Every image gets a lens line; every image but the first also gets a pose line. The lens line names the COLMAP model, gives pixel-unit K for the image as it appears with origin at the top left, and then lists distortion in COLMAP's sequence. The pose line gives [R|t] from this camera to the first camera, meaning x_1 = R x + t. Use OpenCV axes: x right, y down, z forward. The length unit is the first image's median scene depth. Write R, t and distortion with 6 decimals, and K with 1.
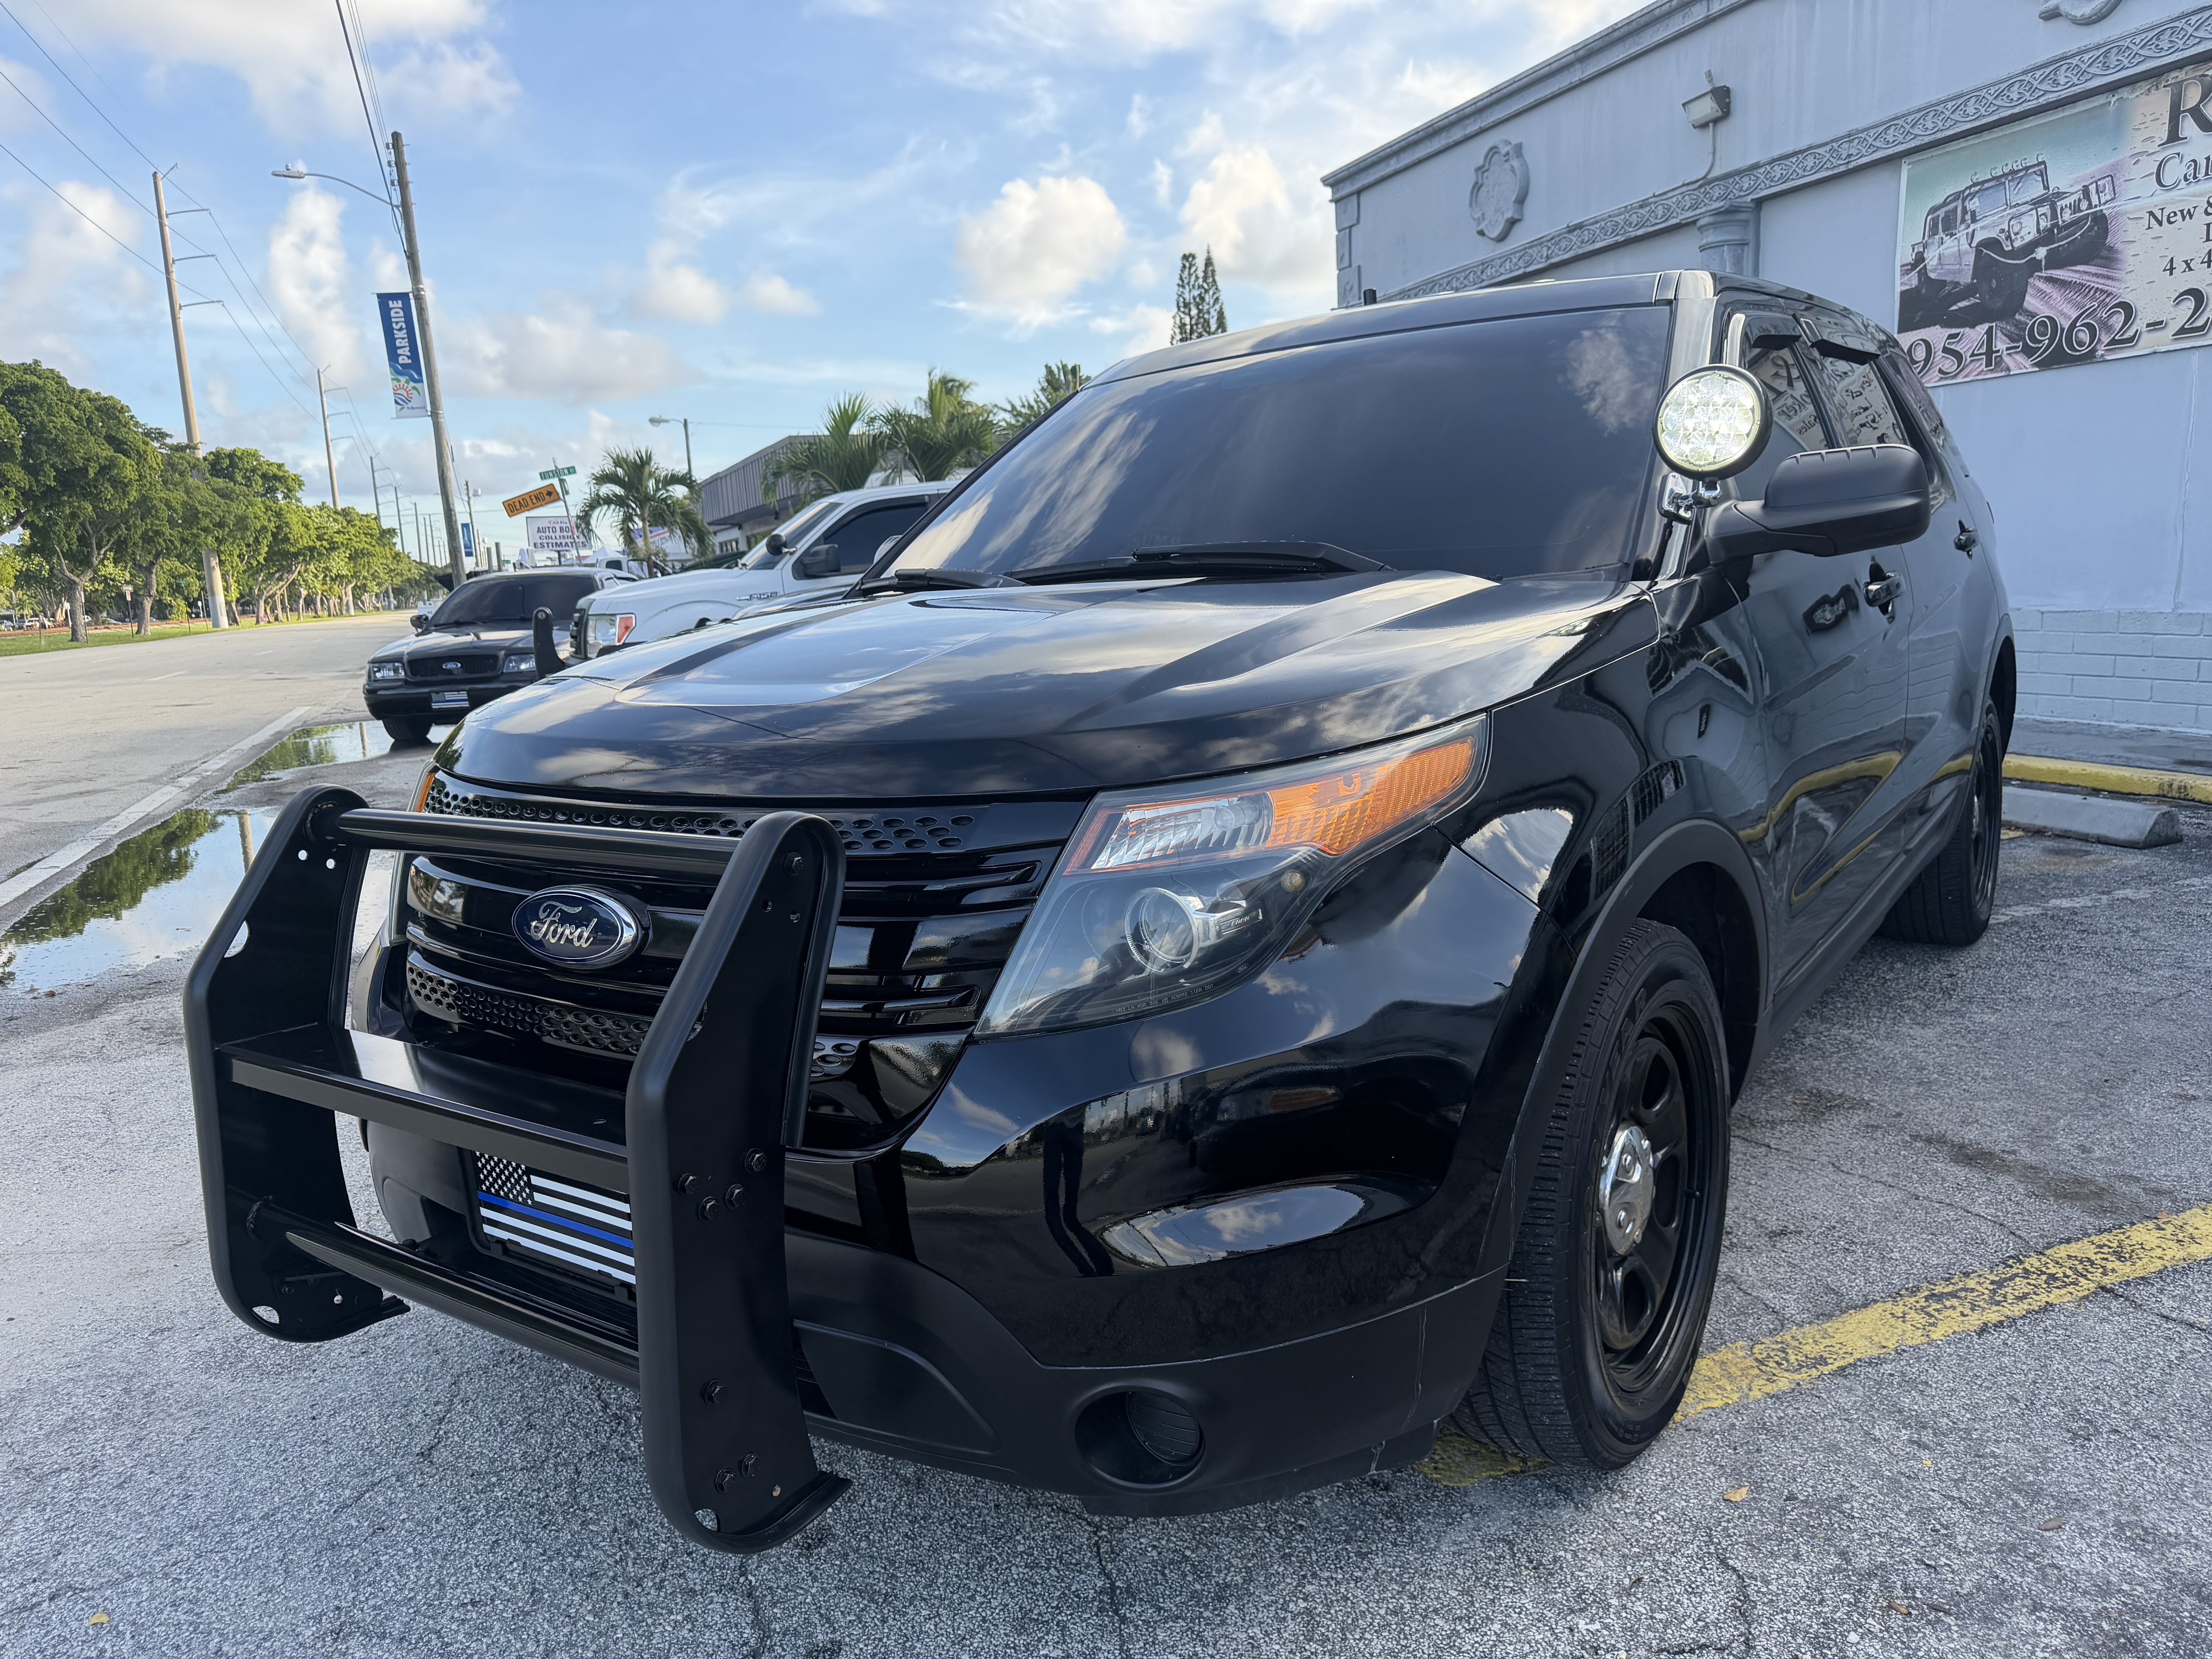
lens RADIAL K [[1571.2, 0, 1090.5], [0, 1571.2, 834.9], [0, 0, 1]] dist [0.006768, -0.010749]
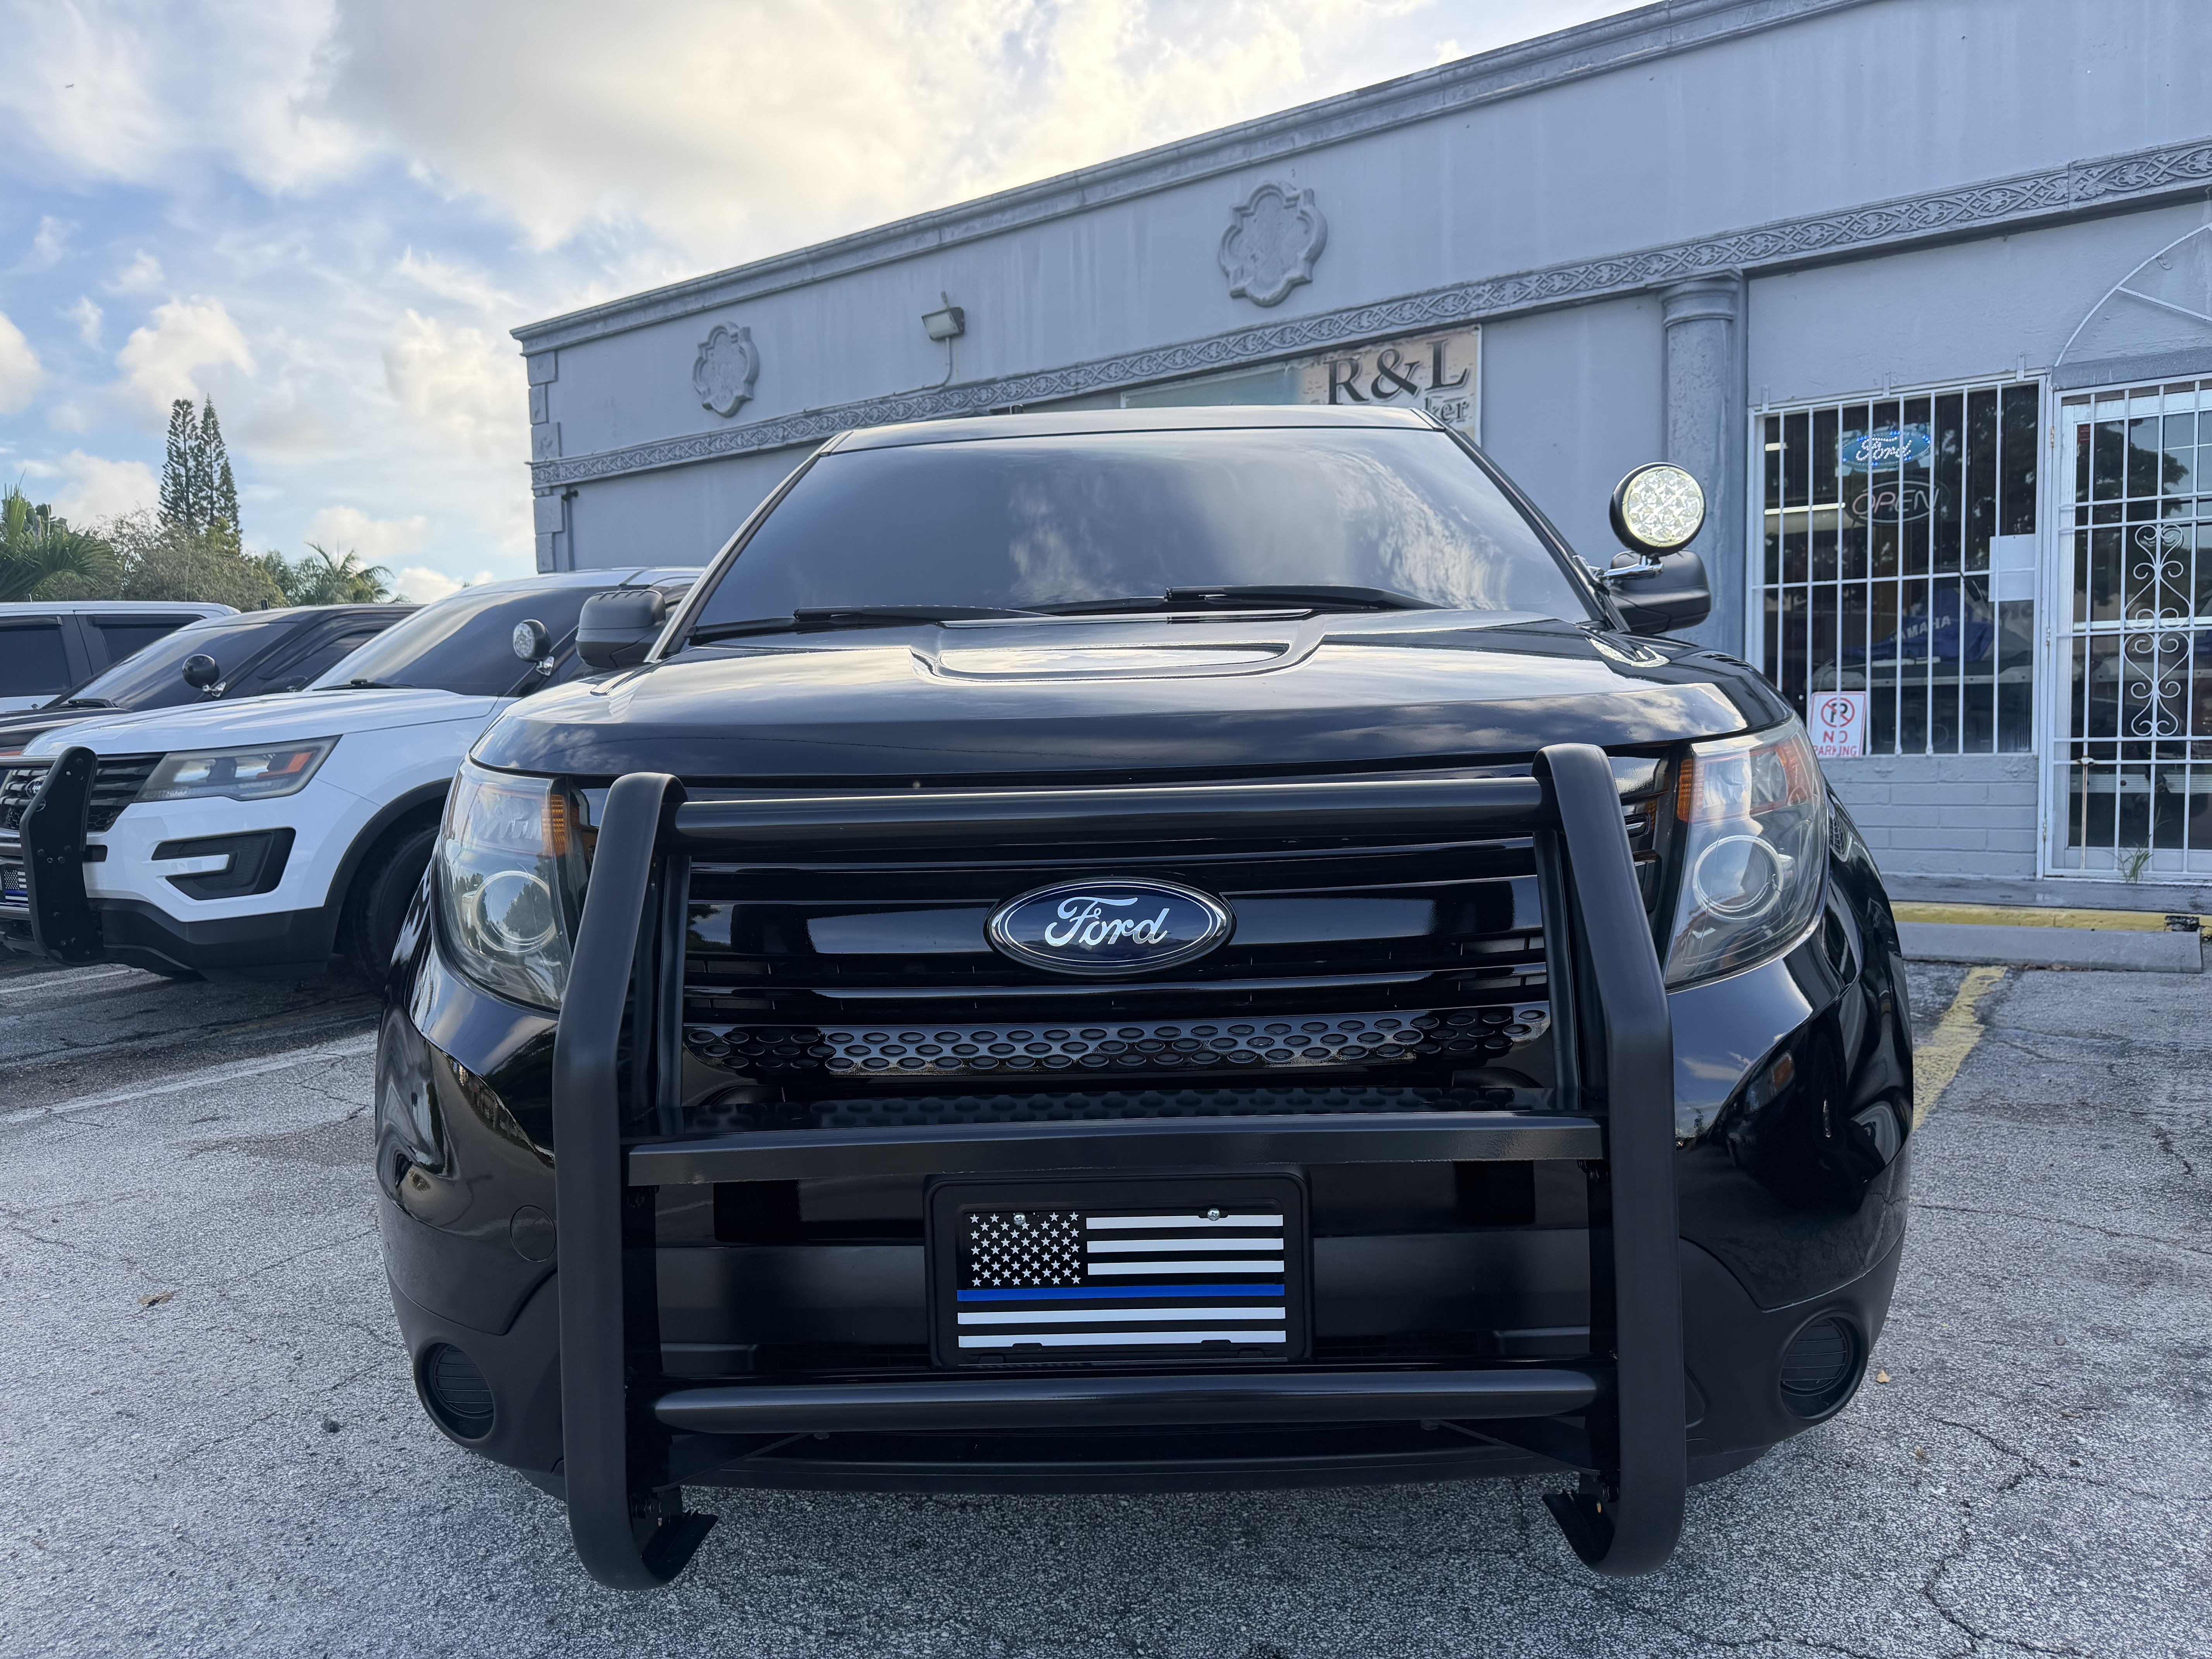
lens RADIAL K [[1571.2, 0, 1086.2], [0, 1571.2, 838.7], [0, 0, 1]] dist [0.006768, -0.010749]
pose [[0.830836, -0.007729, 0.556463, -0.175822], [0.072701, 0.992842, -0.094757, 0.019701], [-0.551748, 0.119183, 0.825451, 0.071680]]
